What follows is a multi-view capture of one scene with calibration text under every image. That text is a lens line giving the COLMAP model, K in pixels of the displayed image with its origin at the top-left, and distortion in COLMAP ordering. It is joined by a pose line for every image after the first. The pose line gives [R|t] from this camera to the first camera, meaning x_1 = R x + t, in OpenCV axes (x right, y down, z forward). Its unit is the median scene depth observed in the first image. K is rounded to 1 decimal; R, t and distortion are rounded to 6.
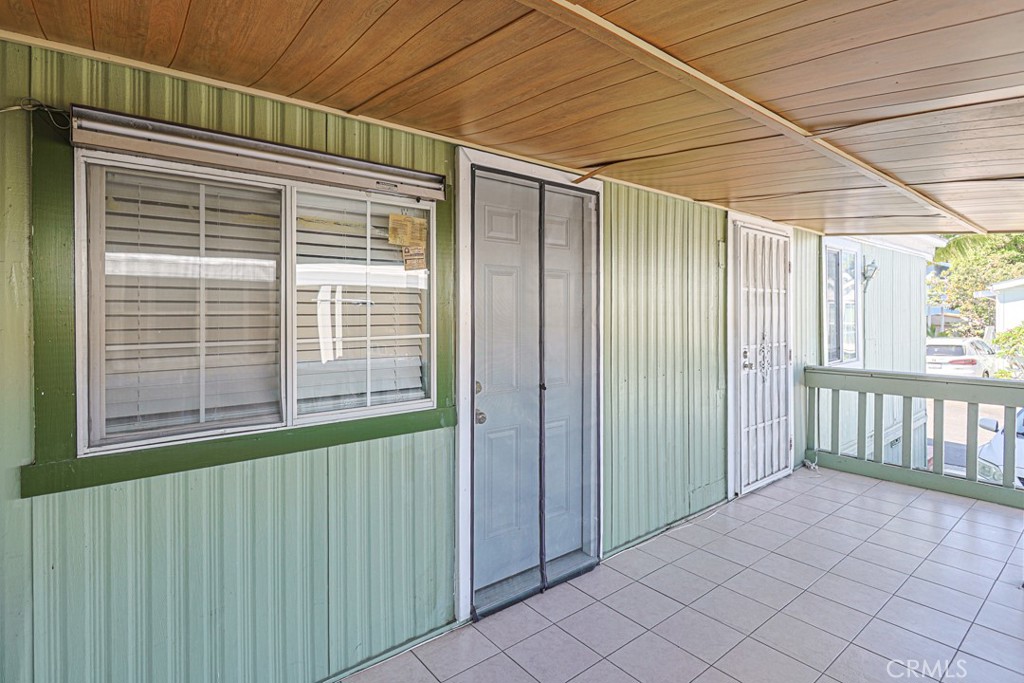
lens RADIAL K [[512.1, 0, 509.6], [0, 512.1, 316.8], [0, 0, 1]] dist [-0.001686, -0.000111]
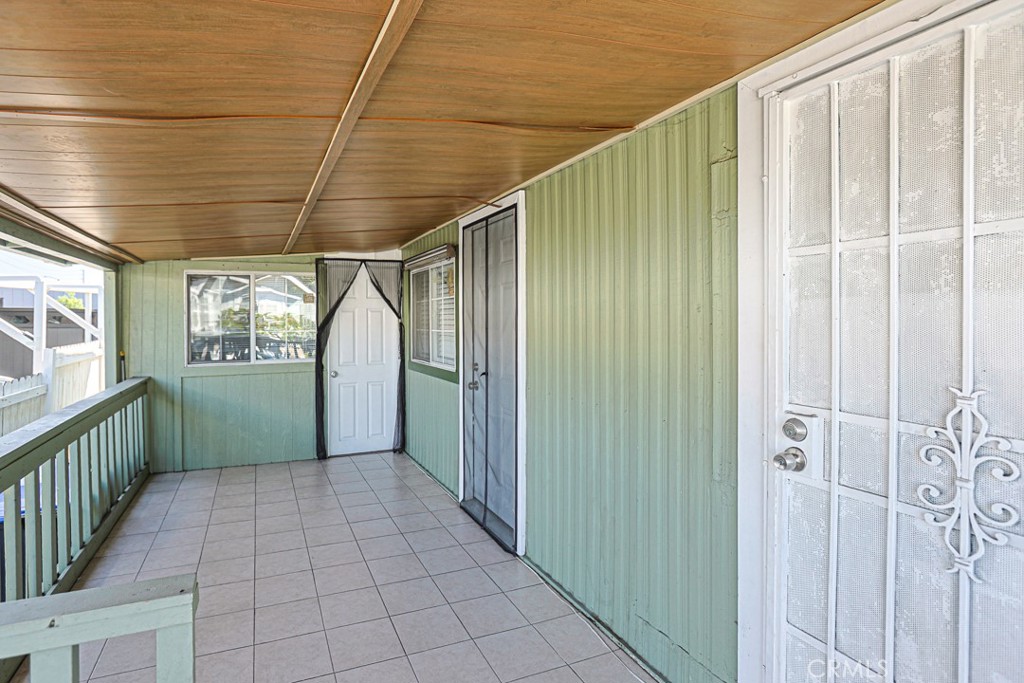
lens RADIAL K [[499.2, 0, 497.3], [0, 499.2, 332.7], [0, 0, 1]] dist [0.002038, 0.000523]
pose [[-0.226385, 0.040372, -0.973201, 1.111717], [-0.006805, 0.999051, 0.043027, -0.025294], [0.974014, 0.016364, -0.225896, 1.124819]]
